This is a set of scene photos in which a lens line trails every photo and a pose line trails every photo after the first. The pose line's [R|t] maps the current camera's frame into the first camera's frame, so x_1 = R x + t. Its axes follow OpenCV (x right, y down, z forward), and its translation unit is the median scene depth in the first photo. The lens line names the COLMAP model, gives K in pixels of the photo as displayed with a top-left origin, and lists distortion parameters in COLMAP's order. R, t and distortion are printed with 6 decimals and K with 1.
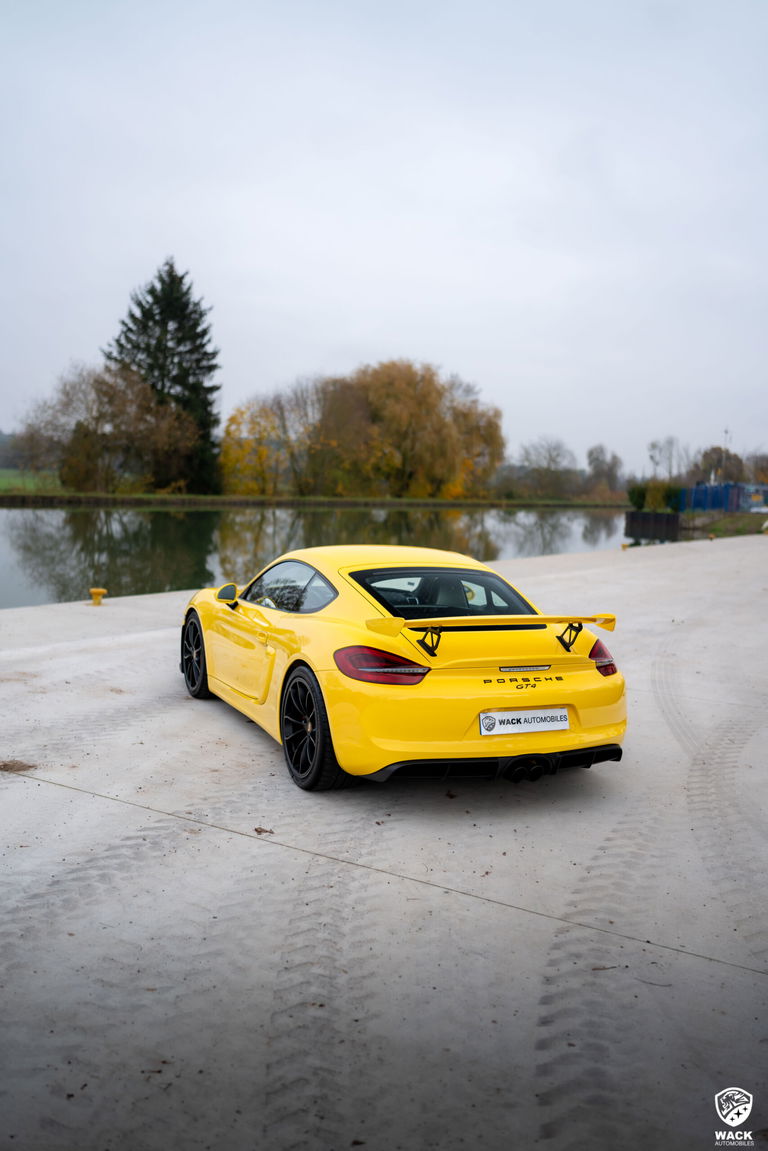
lens RADIAL K [[1074.0, 0, 381.5], [0, 1074.0, 572.4], [0, 0, 1]] dist [-0.000250, -0.006286]
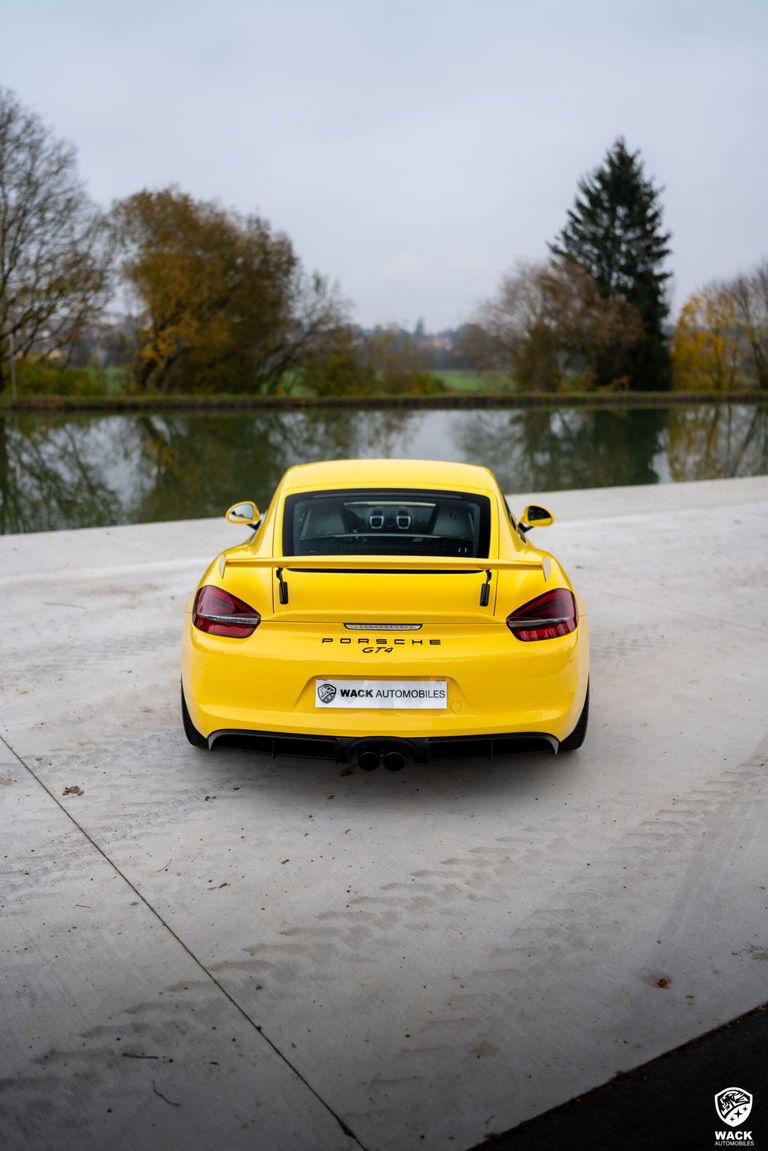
lens RADIAL K [[1081.3, 0, 382.6], [0, 1081.3, 577.6], [0, 0, 1]] dist [0.000734, -0.004019]
pose [[0.903354, 0.047809, -0.426223, 0.038428], [-0.005858, 0.995050, 0.099198, -0.001877], [0.428856, -0.087114, 0.899163, 0.025329]]
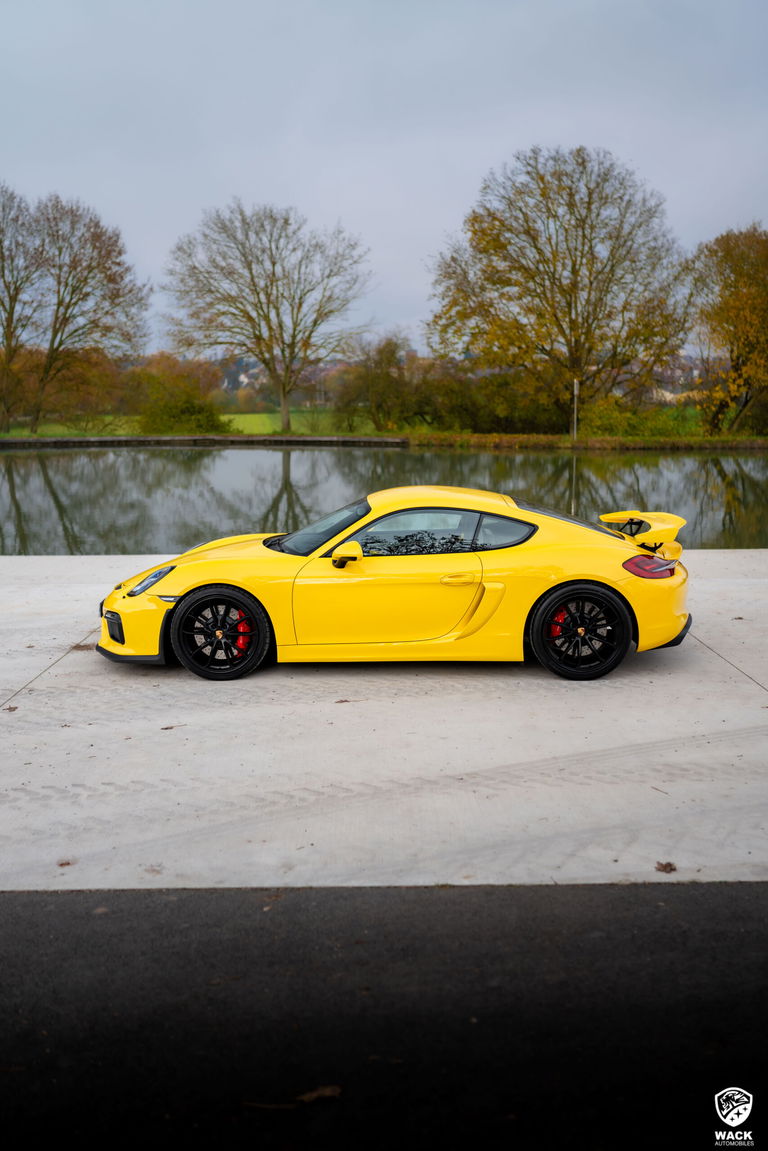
lens RADIAL K [[1096.2, 0, 382.7], [0, 1096.2, 571.9], [0, 0, 1]] dist [-0.004405, -0.000057]
pose [[0.519281, 0.083630, -0.850502, 0.098280], [-0.043505, 0.996497, 0.071423, -0.003294], [0.853495, -0.000087, 0.521101, 0.054313]]
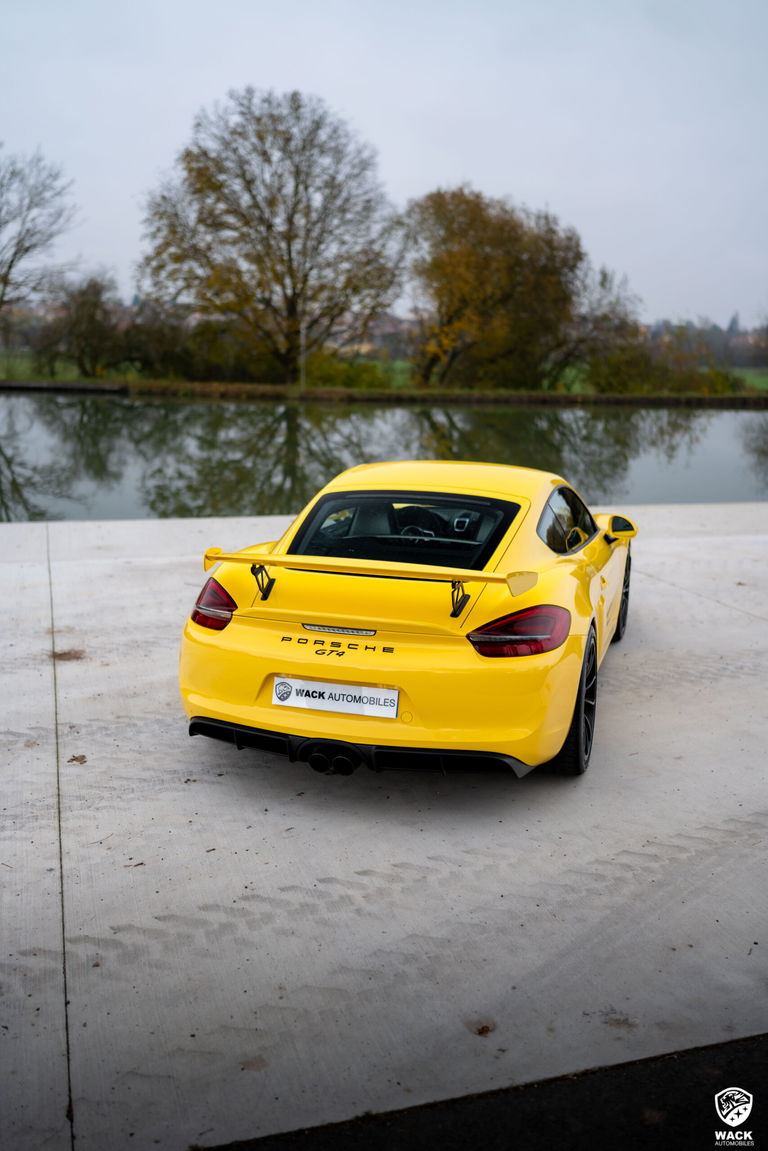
lens RADIAL K [[1074.0, 0, 381.5], [0, 1074.0, 572.4], [0, 0, 1]] dist [-0.000250, -0.006286]
pose [[0.750988, 0.103390, -0.652172, 0.054354], [-0.043666, 0.993280, 0.107184, -0.002935], [0.658871, -0.052017, 0.750456, 0.036913]]
